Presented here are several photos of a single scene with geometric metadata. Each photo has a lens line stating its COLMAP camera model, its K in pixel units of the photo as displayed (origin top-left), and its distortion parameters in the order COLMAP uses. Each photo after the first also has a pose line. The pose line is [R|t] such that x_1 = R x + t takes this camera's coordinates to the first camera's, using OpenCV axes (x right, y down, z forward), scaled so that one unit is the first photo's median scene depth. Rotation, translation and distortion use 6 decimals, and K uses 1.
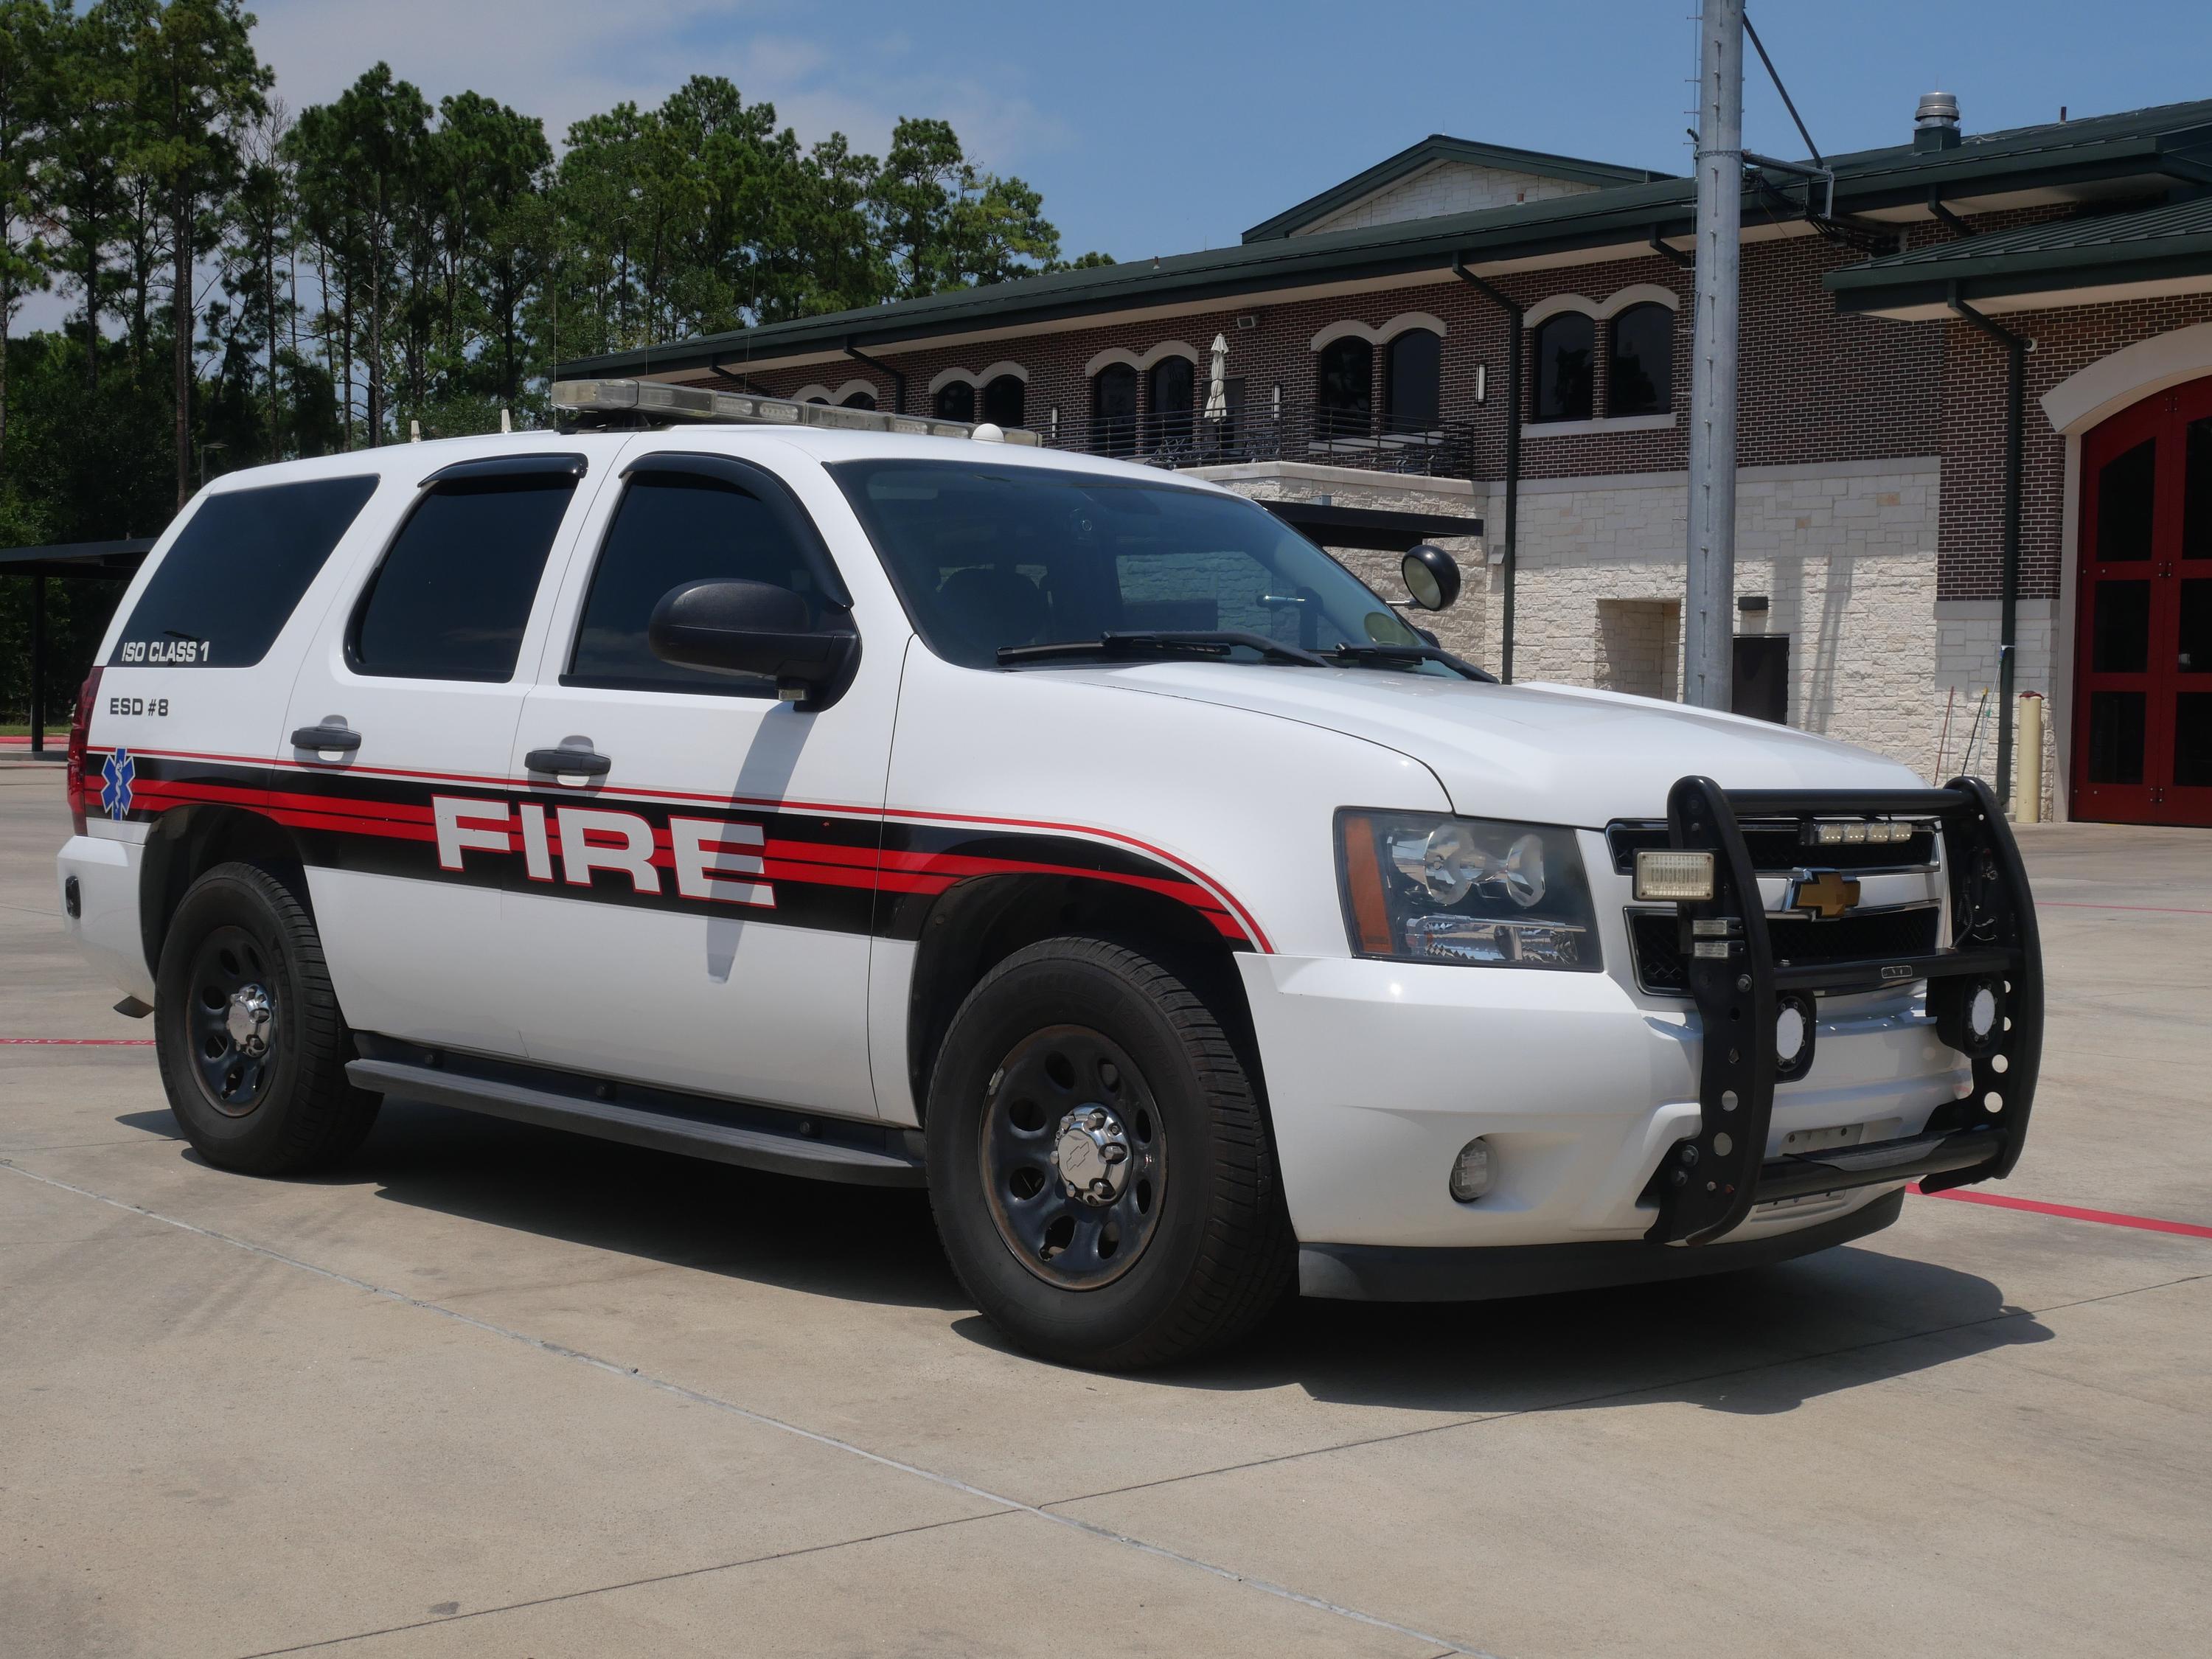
lens RADIAL K [[3070.1, 0, 1106.0], [0, 3070.1, 829.5], [0, 0, 1]] dist [-0.005084, -0.060783]
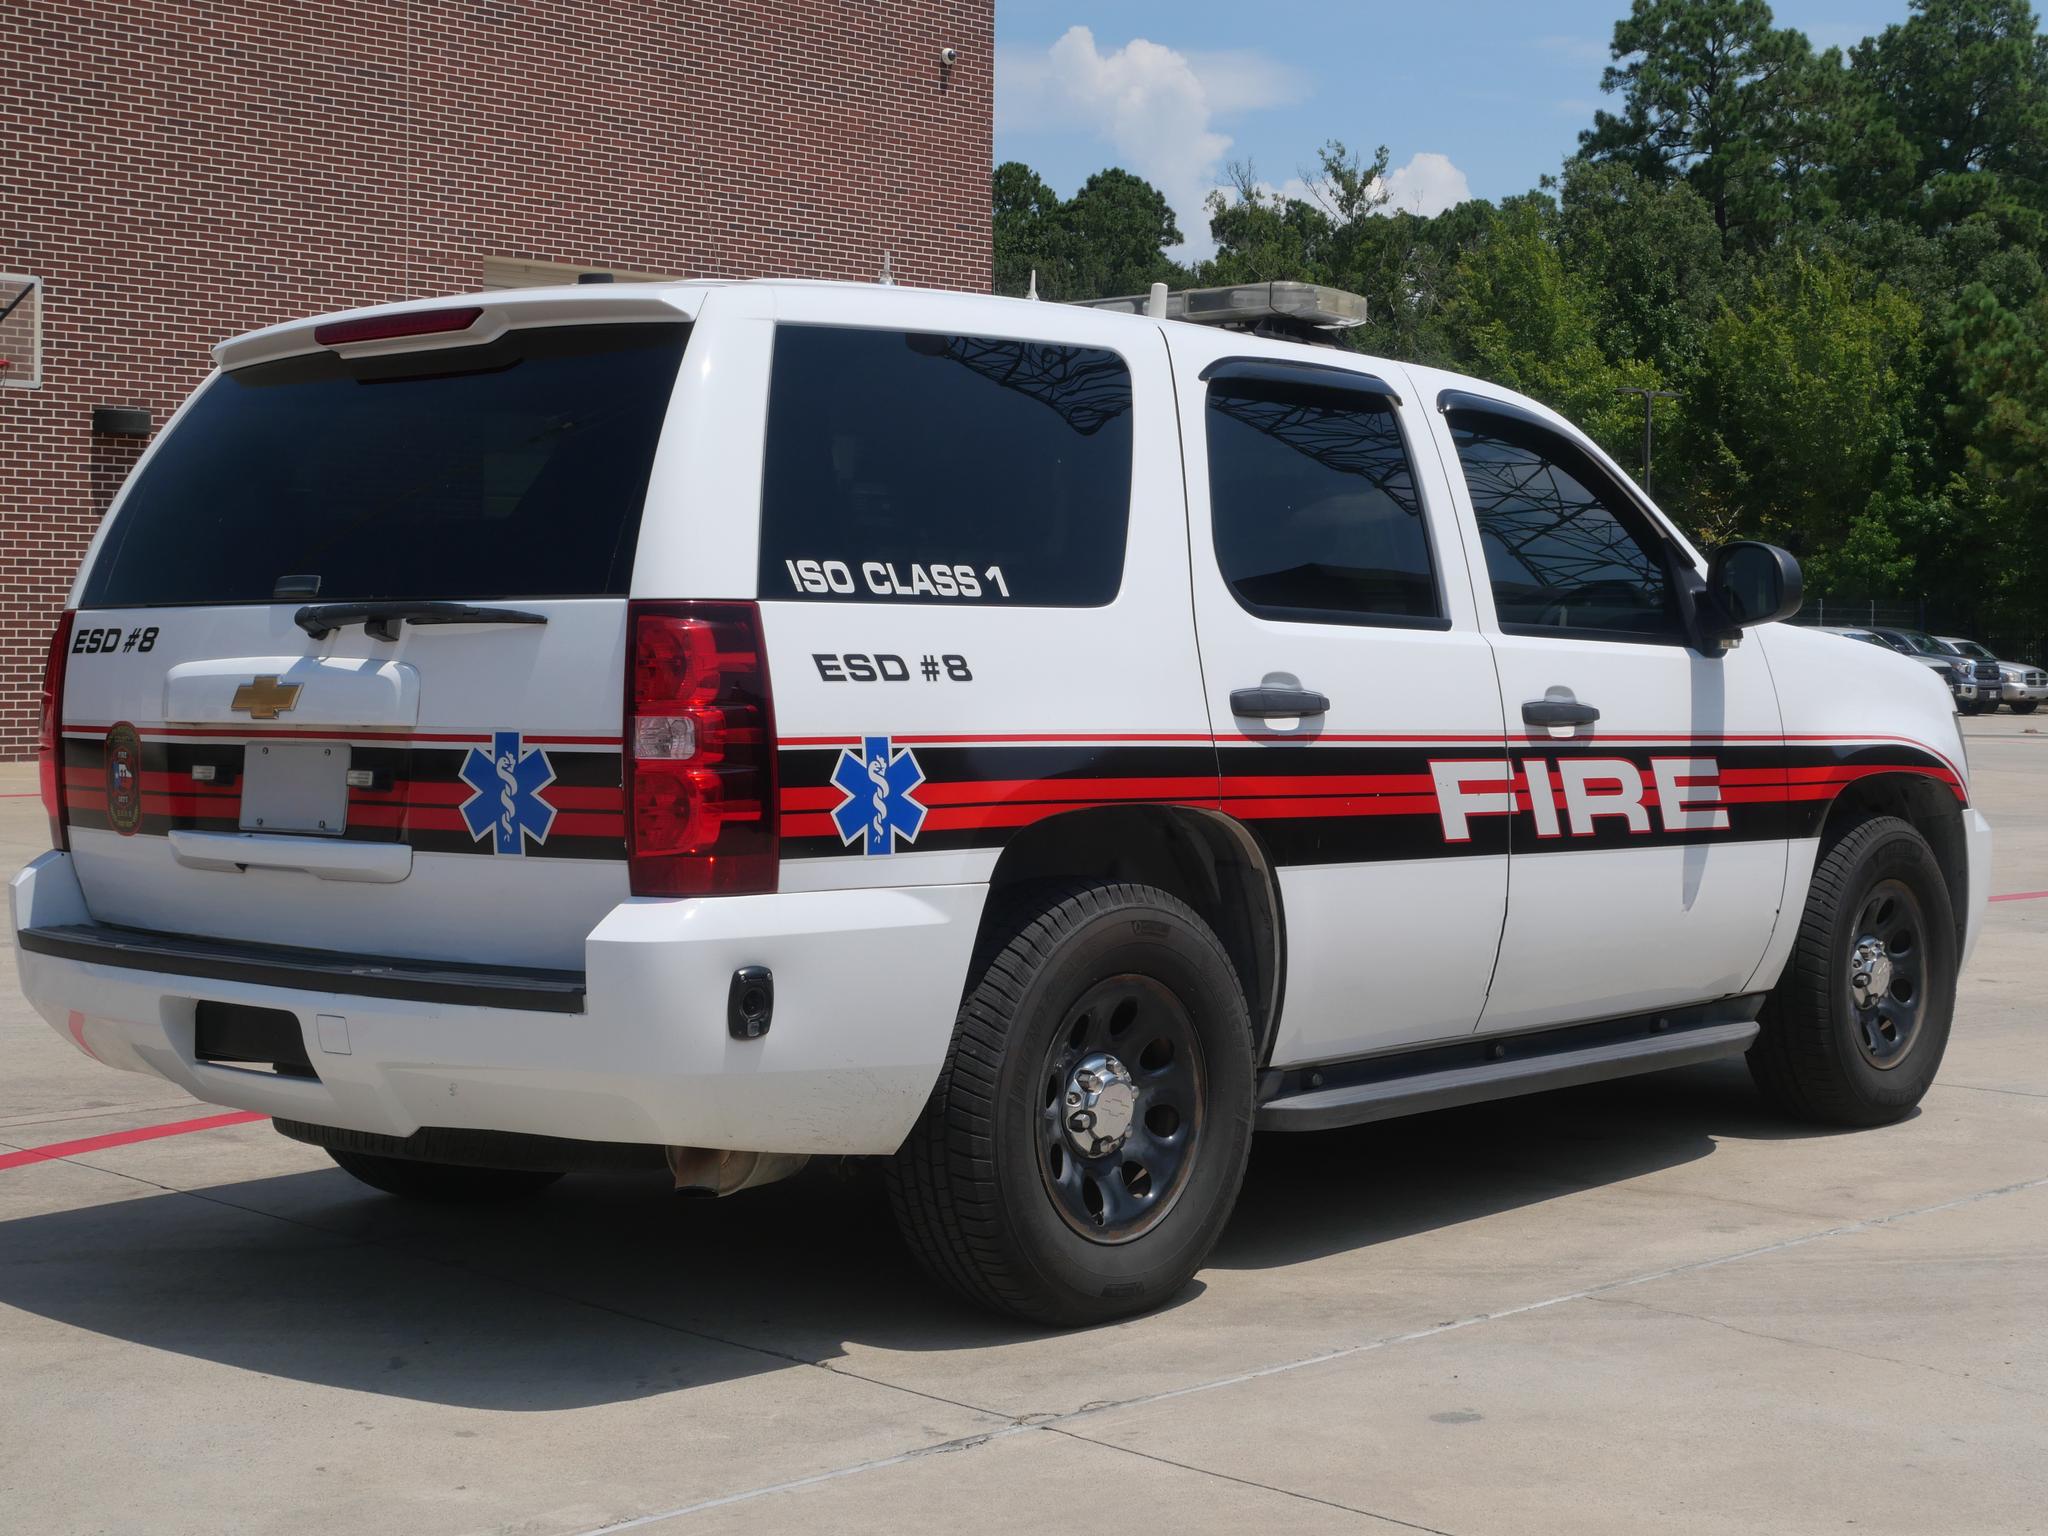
lens RADIAL K [[2842.4, 0, 1024.0], [0, 2842.4, 768.0], [0, 0, 1]] dist [-0.005084, -0.060783]
pose [[-0.029021, -0.061107, 0.997709, -1.060266], [0.031018, 0.997594, 0.062002, -0.065057], [-0.999097, 0.032747, -0.027055, 1.180357]]
